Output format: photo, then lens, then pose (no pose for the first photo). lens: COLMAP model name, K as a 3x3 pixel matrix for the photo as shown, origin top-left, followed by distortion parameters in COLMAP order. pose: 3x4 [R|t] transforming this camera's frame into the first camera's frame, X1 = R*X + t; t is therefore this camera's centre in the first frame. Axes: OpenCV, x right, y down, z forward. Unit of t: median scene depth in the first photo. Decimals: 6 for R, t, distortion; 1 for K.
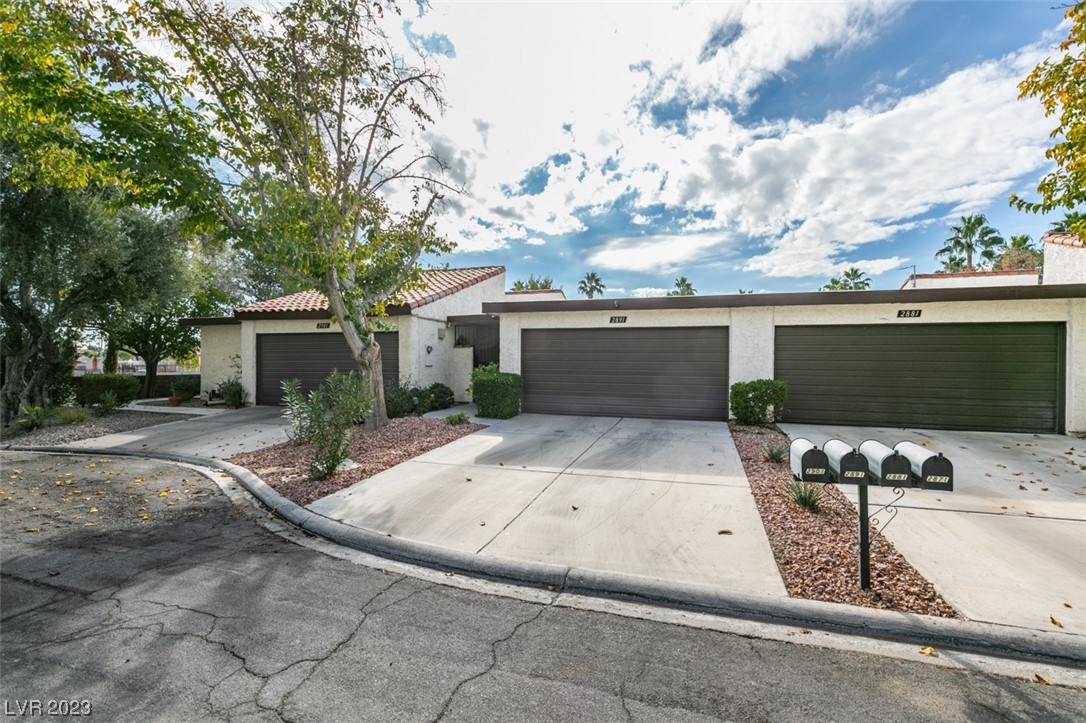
lens RADIAL K [[485.1, 0, 545.7], [0, 485.1, 360.5], [0, 0, 1]] dist [0.004437, -0.000571]
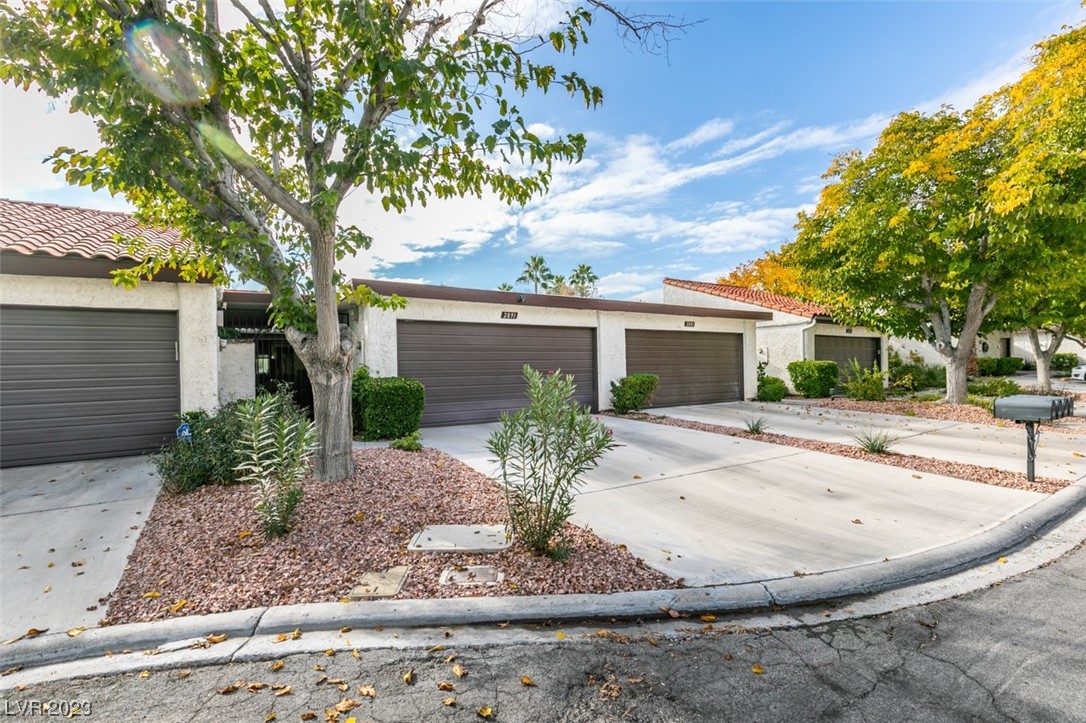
lens RADIAL K [[485.1, 0, 544.7], [0, 485.1, 356.8], [0, 0, 1]] dist [0.004437, -0.000571]
pose [[0.646227, -0.001837, 0.763143, -1.088778], [0.017008, 0.999783, -0.011995, 0.015641], [-0.762956, 0.020731, 0.646118, 0.745042]]
